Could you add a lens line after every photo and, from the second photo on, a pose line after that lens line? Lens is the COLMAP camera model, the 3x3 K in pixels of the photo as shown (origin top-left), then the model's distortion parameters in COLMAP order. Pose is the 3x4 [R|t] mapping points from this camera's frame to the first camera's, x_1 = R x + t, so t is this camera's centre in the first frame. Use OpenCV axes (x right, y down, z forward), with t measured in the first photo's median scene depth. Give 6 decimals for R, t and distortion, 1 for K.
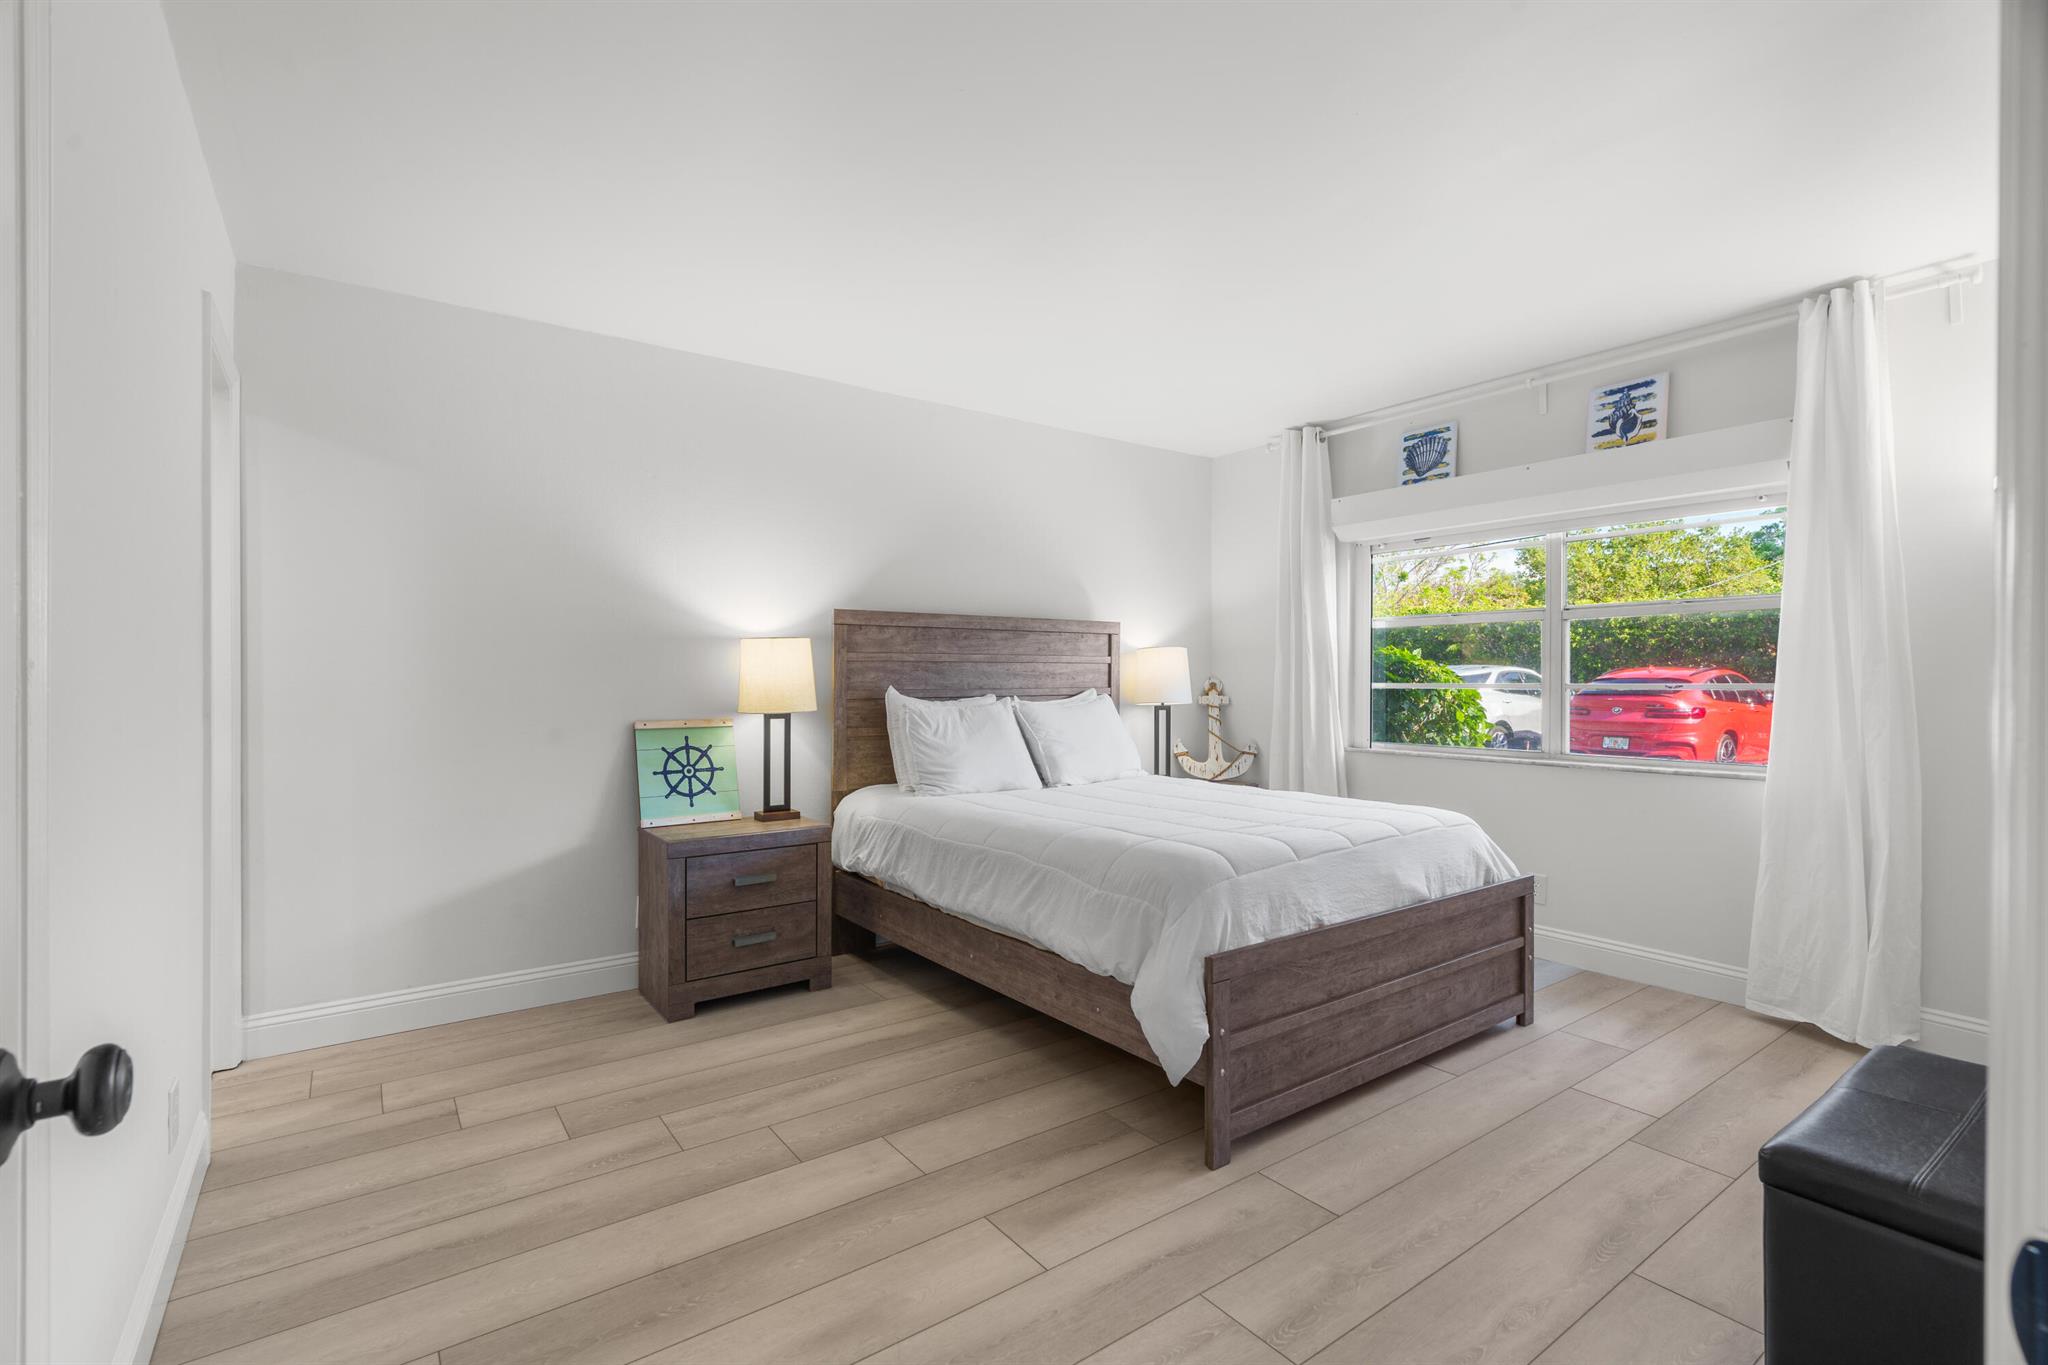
lens RADIAL K [[924.6, 0, 1016.2], [0, 924.6, 696.7], [0, 0, 1]] dist [-0.007552, 0.002685]
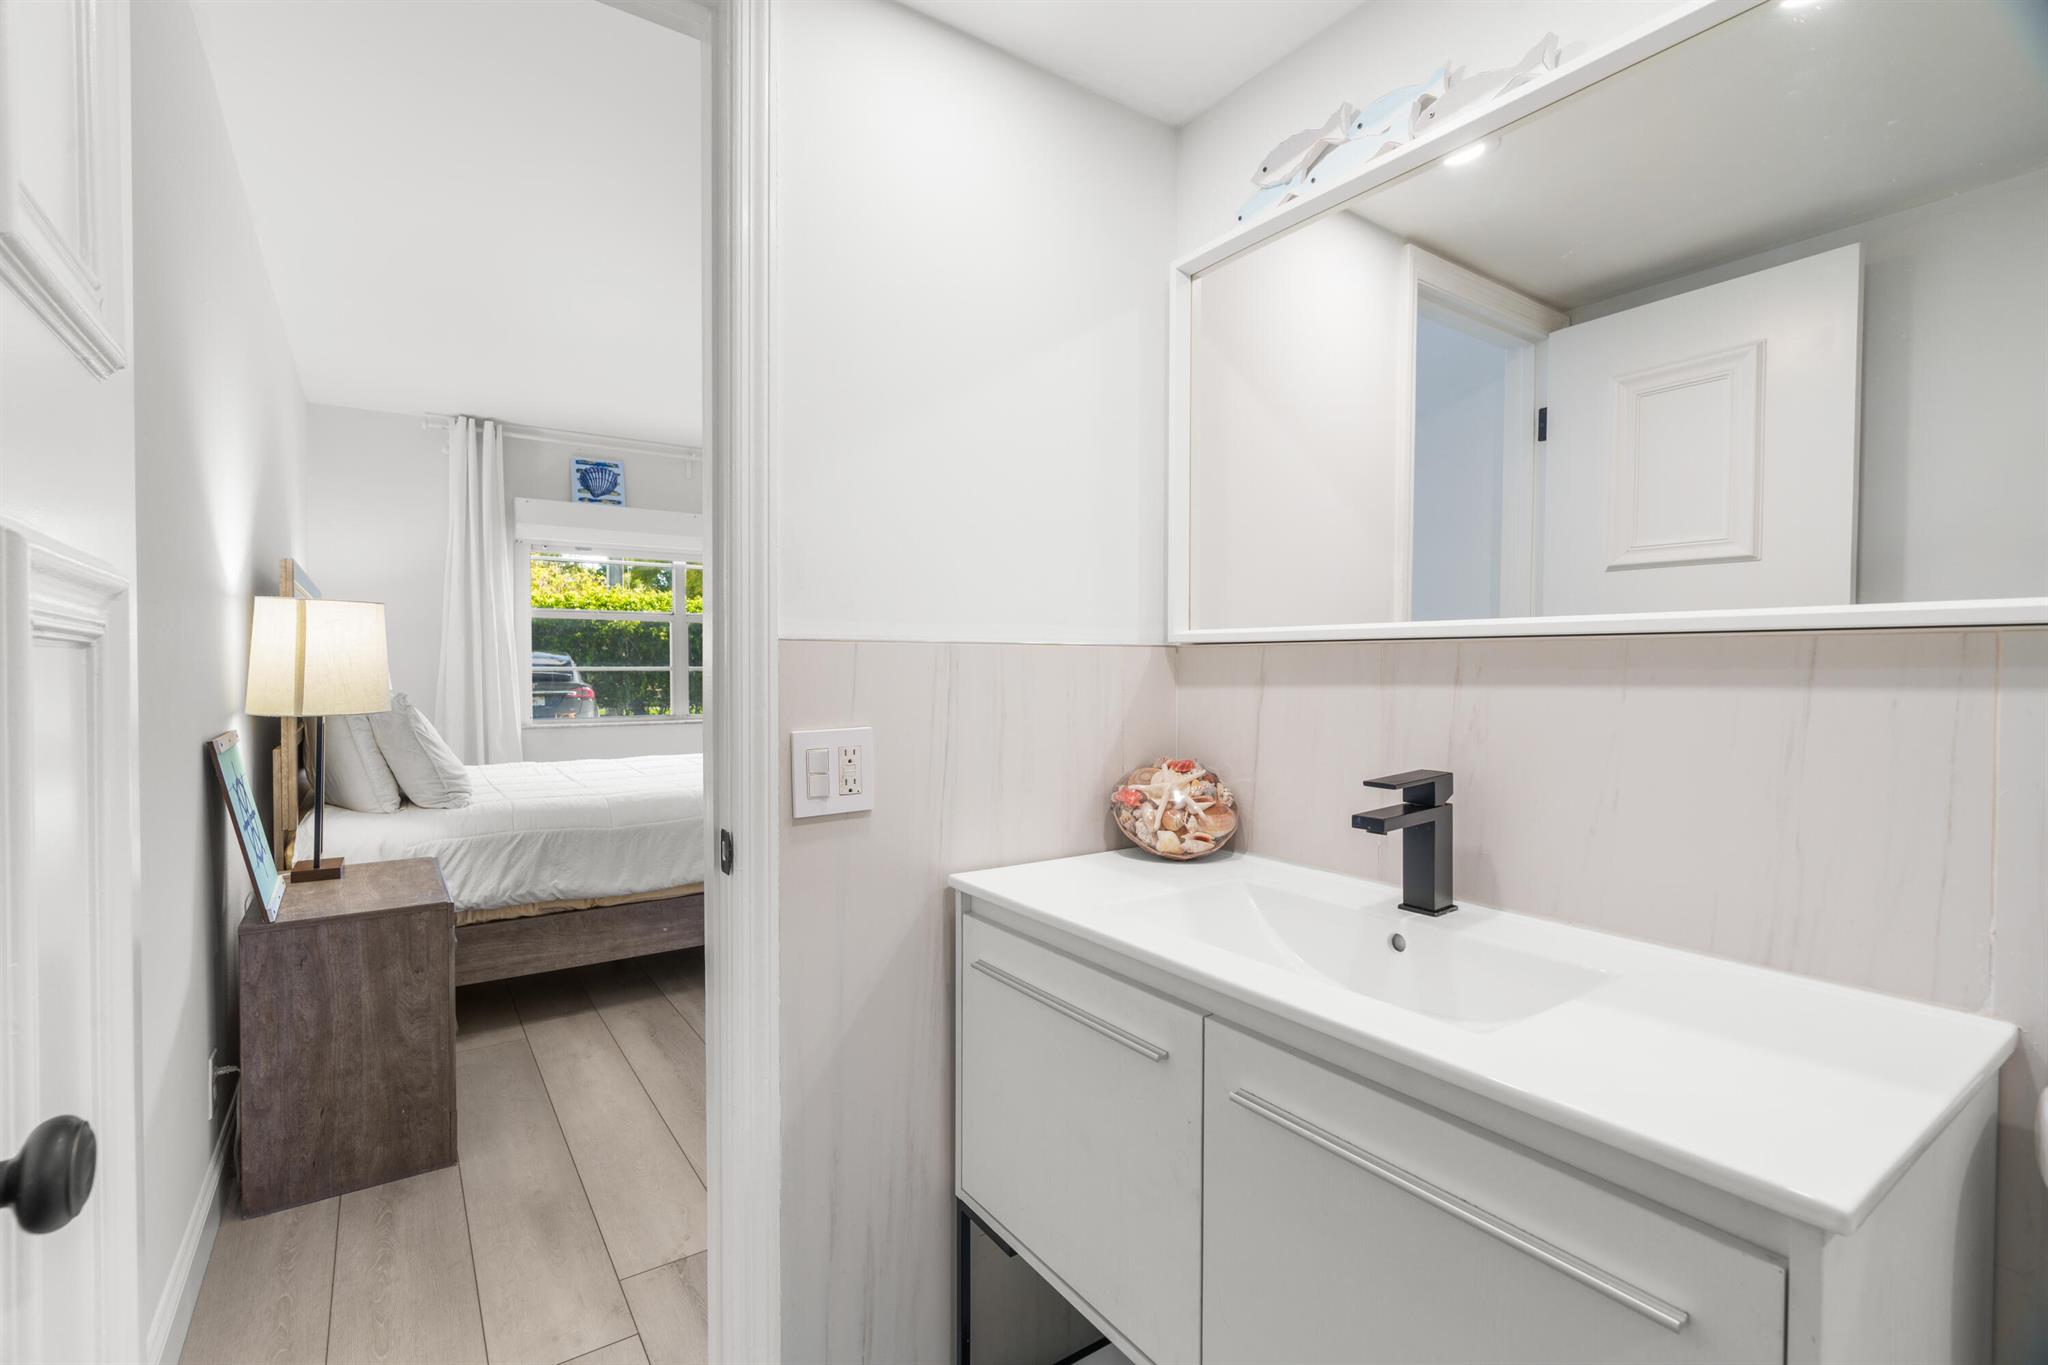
lens RADIAL K [[924.6, 0, 1014.5], [0, 924.6, 686.4], [0, 0, 1]] dist [-0.007552, 0.002685]
pose [[0.022858, -0.026080, 0.999399, -0.855903], [0.017029, 0.999525, 0.025693, -0.011153], [-0.999594, 0.016431, 0.023291, 0.459943]]
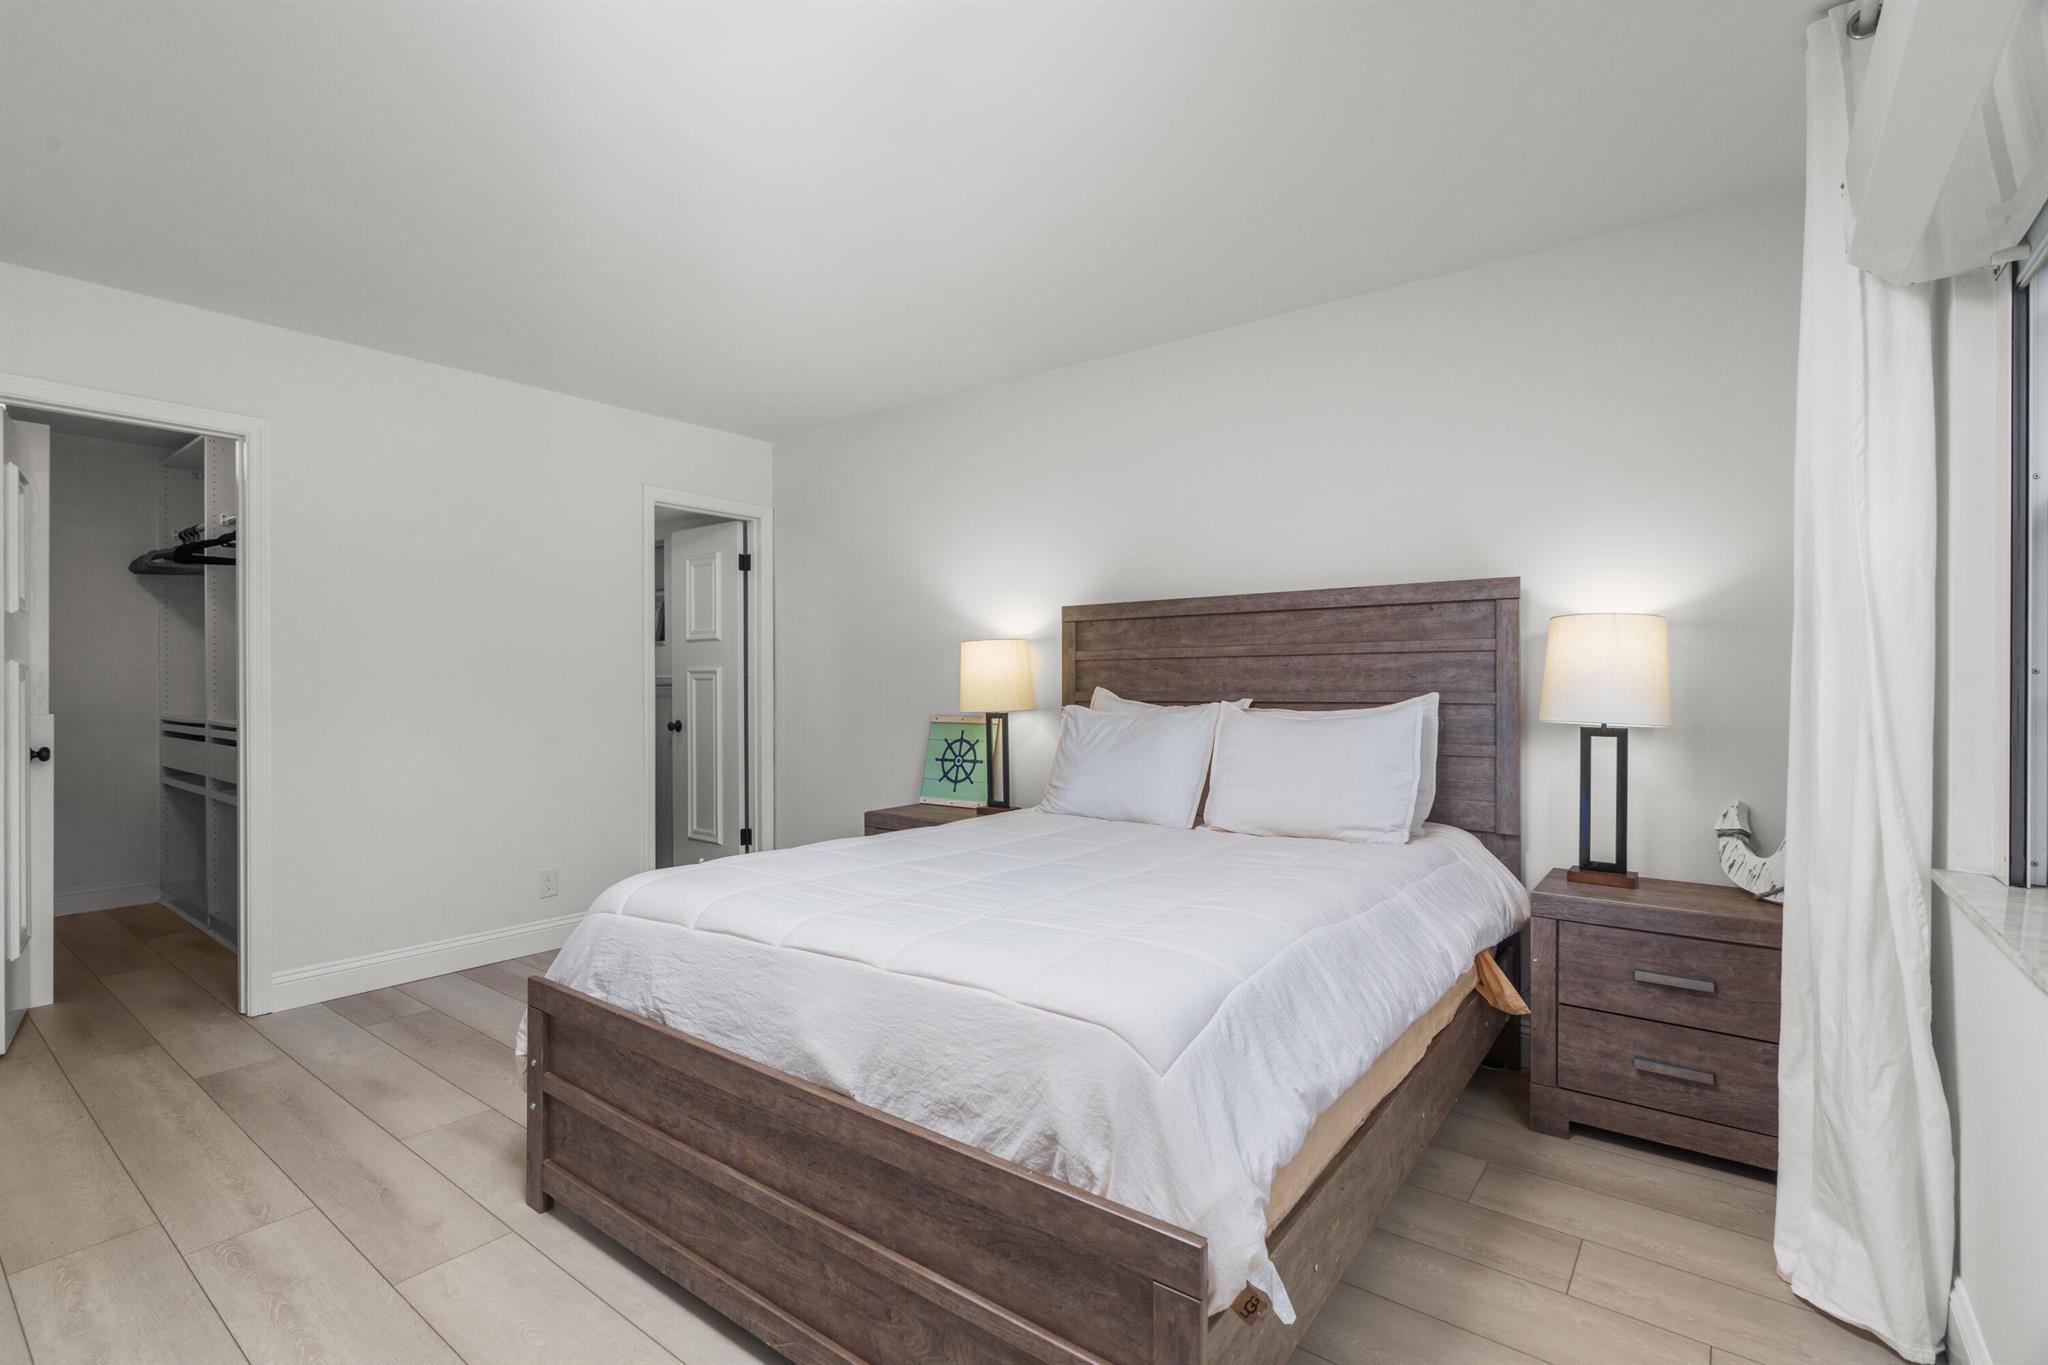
lens RADIAL K [[924.6, 0, 1012.7], [0, 924.6, 692.3], [0, 0, 1]] dist [-0.007552, 0.002685]
pose [[0.283535, 0.004917, -0.958949, 0.701272], [-0.020255, 0.999794, -0.000863, -0.004133], [0.958748, 0.019668, 0.283576, 0.680378]]
